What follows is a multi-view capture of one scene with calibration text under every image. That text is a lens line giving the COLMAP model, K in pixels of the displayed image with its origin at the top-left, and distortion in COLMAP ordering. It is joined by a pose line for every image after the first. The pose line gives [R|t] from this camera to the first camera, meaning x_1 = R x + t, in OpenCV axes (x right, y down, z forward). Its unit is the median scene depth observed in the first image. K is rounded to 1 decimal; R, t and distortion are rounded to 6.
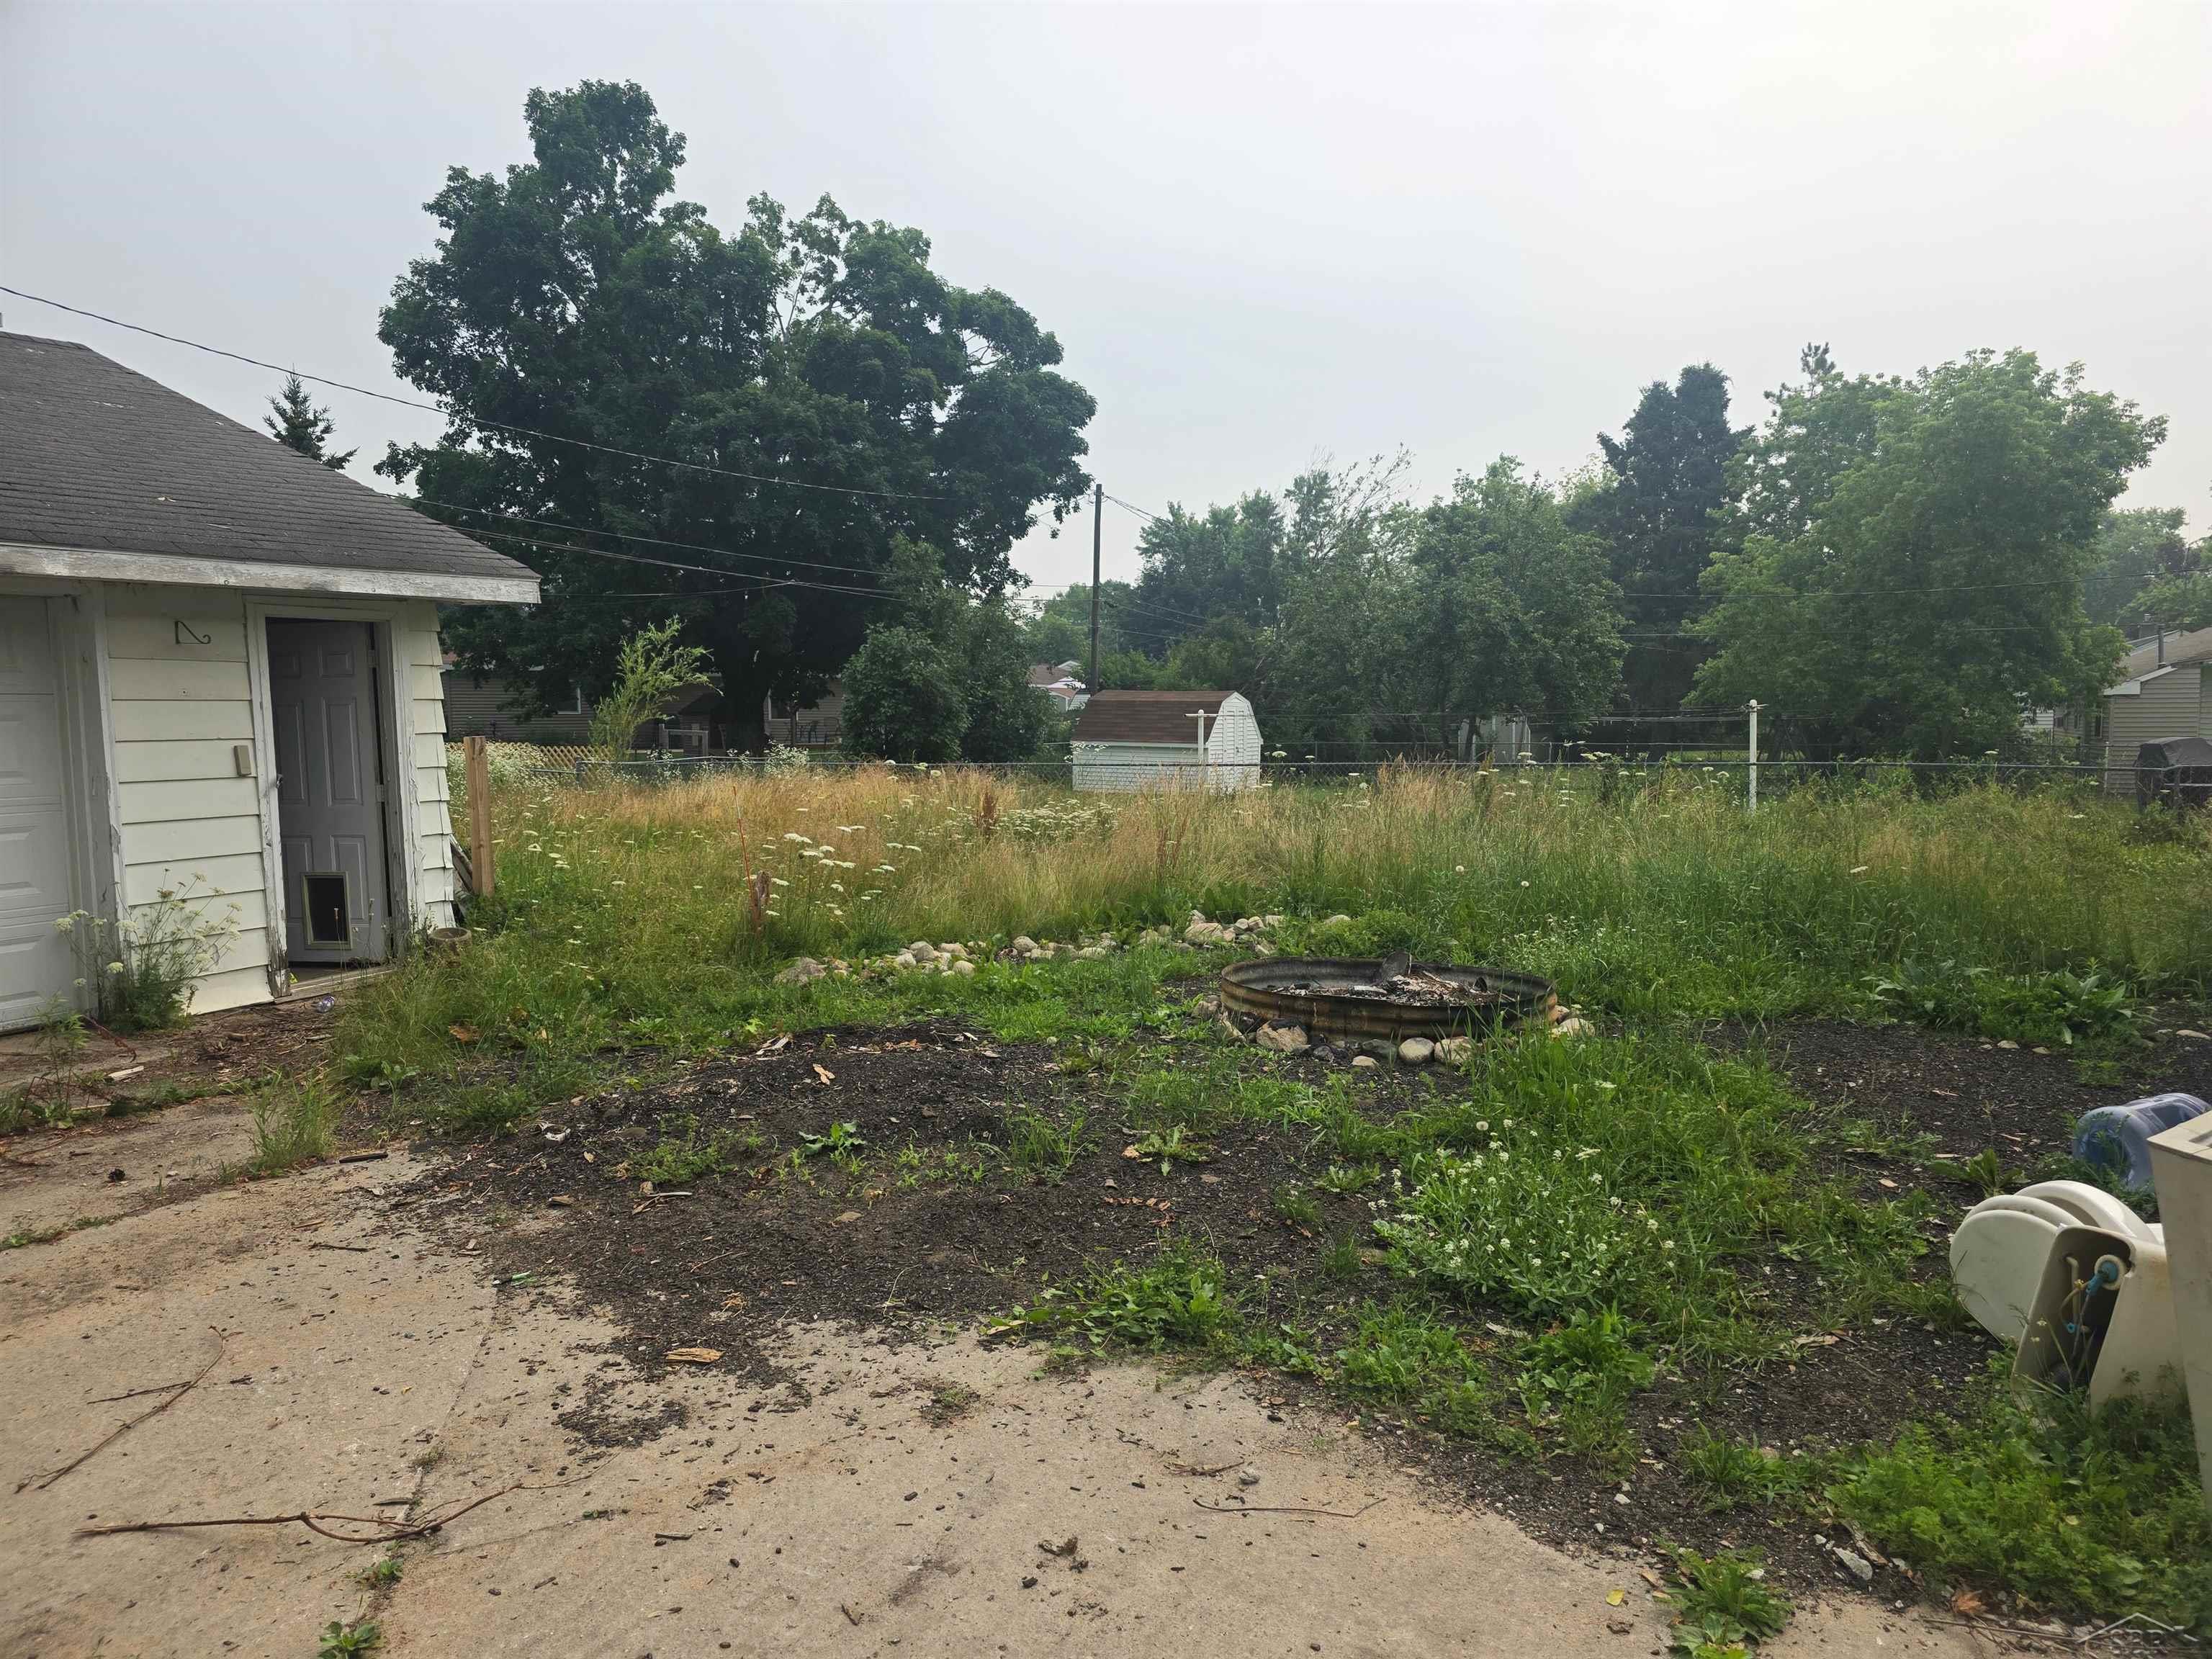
lens RADIAL K [[1468.3, 0, 1130.6], [0, 1468.3, 841.5], [0, 0, 1]] dist [0.055151, -0.043495]
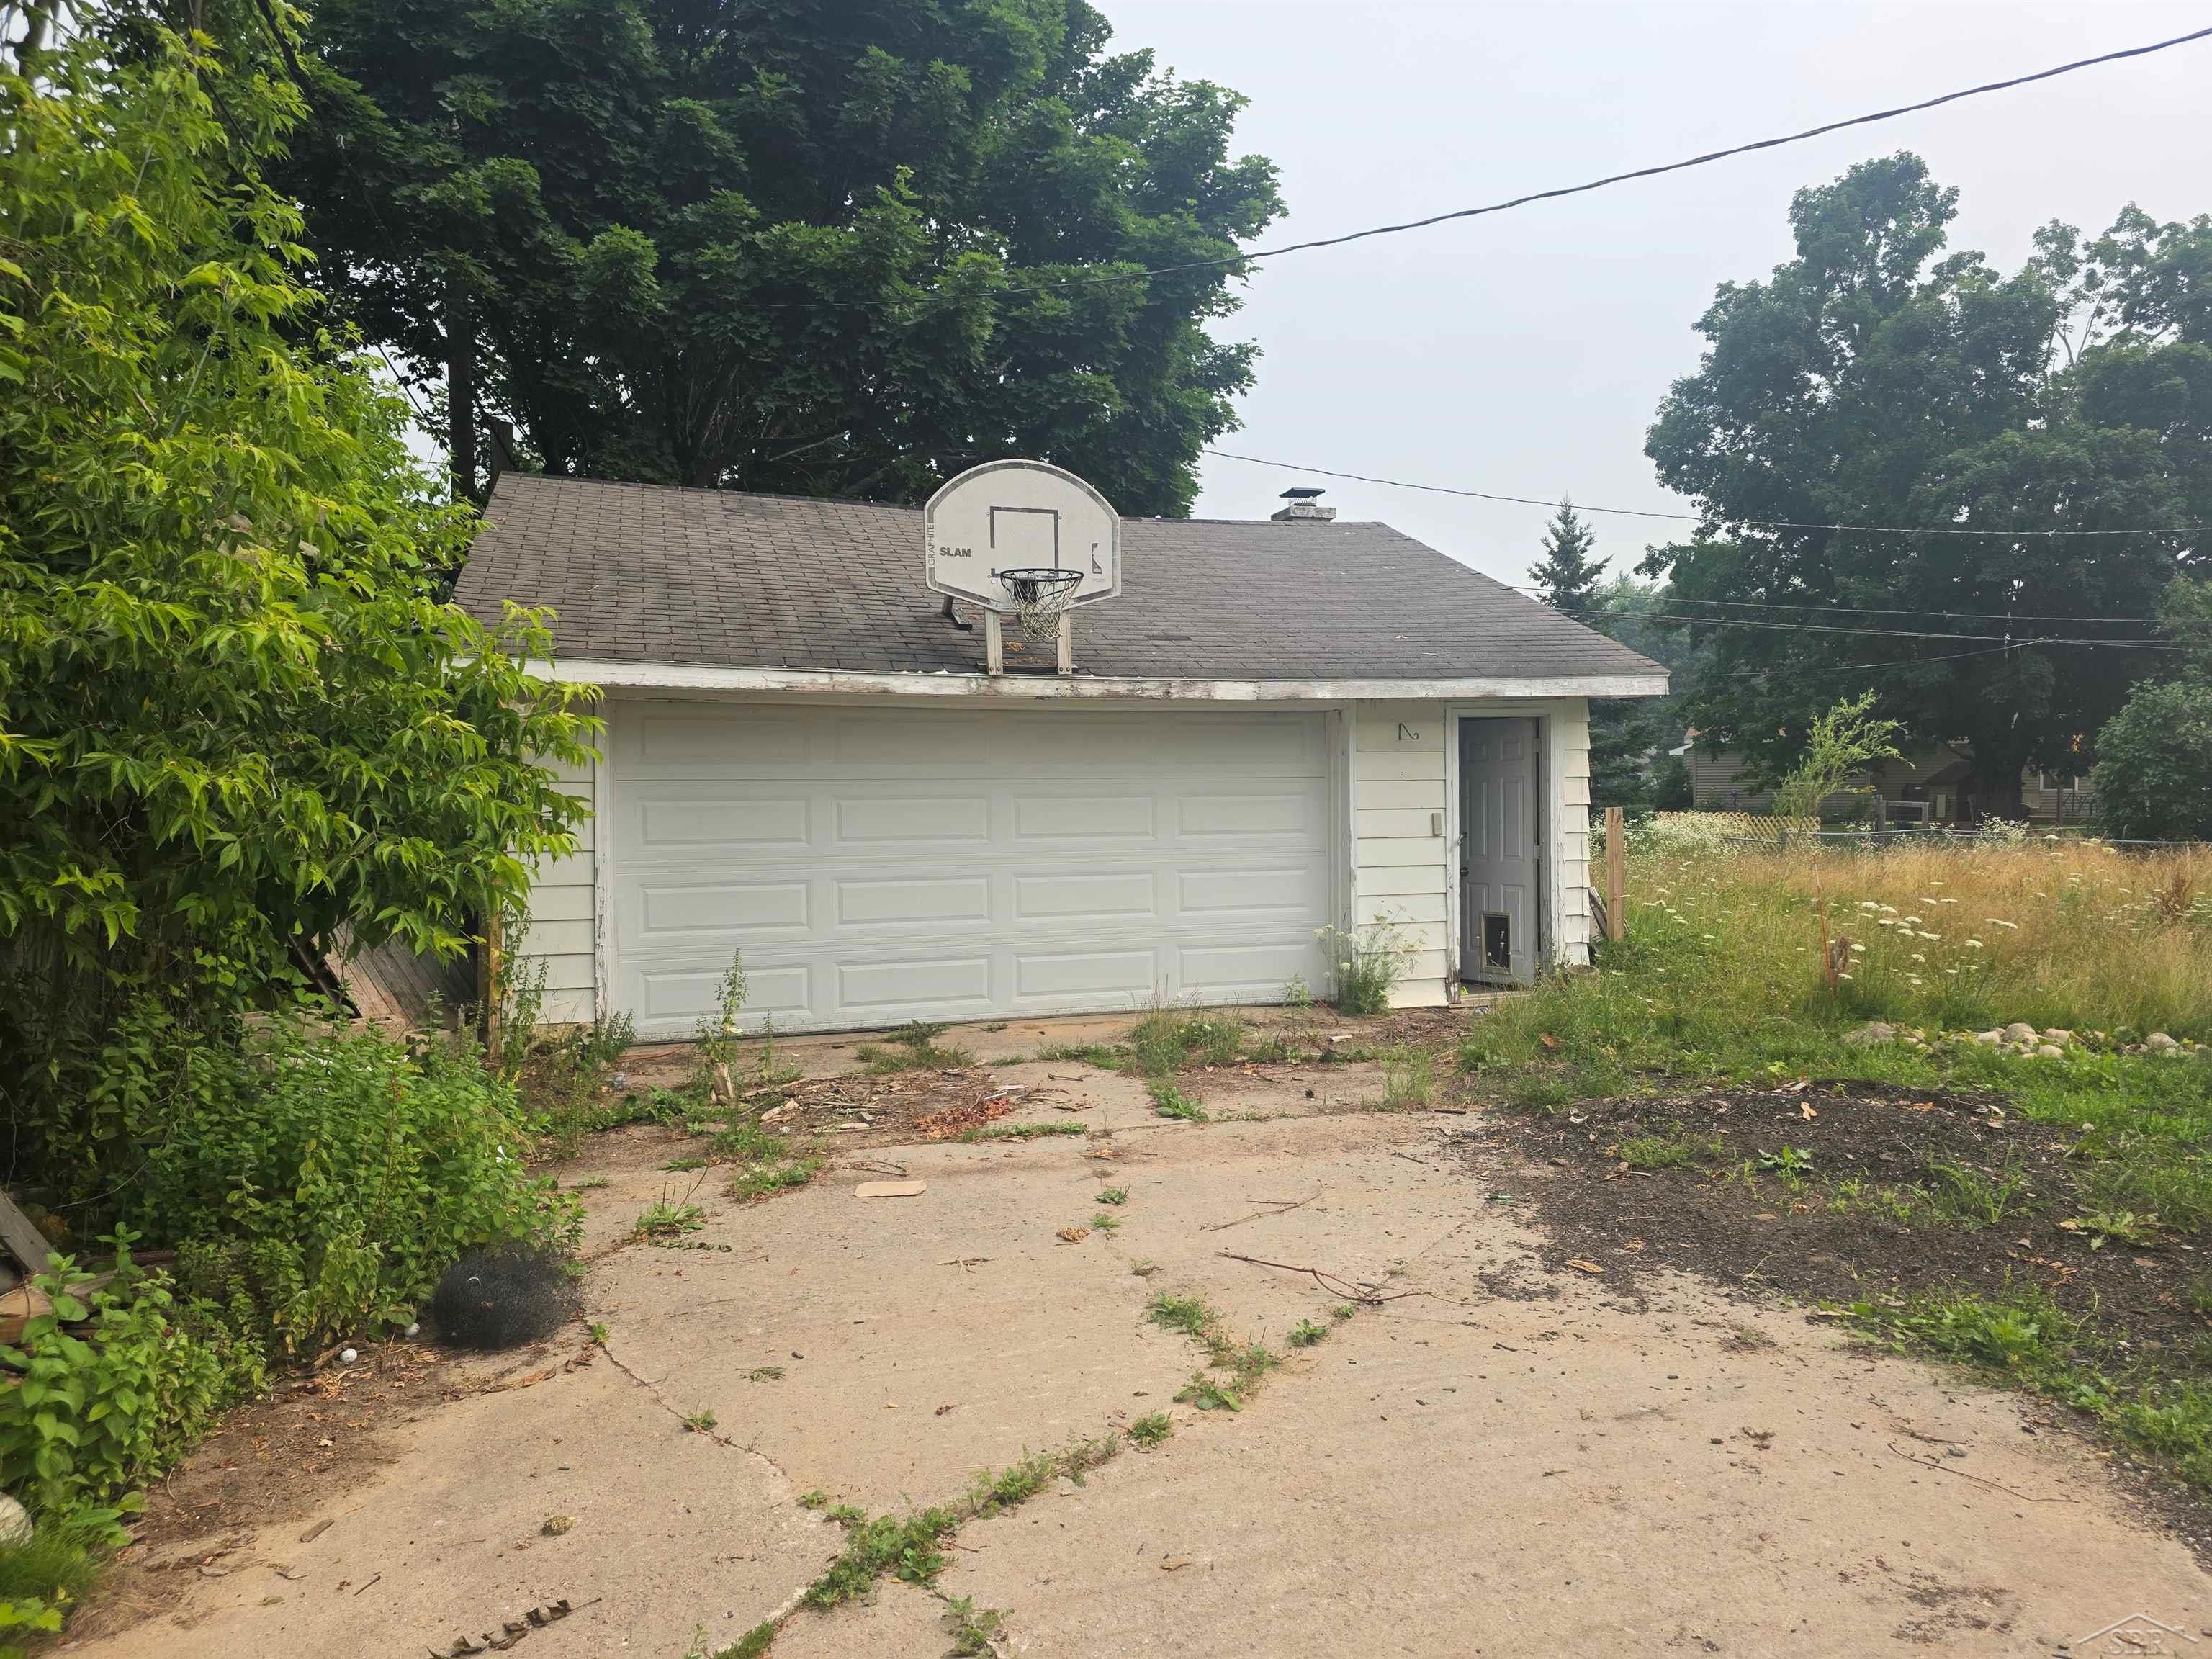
lens RADIAL K [[1468.3, 0, 1116.7], [0, 1468.3, 824.3], [0, 0, 1]] dist [0.055151, -0.043495]
pose [[0.680243, 0.018106, -0.732763, 0.186635], [-0.061090, 0.997617, -0.032060, 0.006204], [0.730437, 0.066573, 0.679728, -0.120938]]
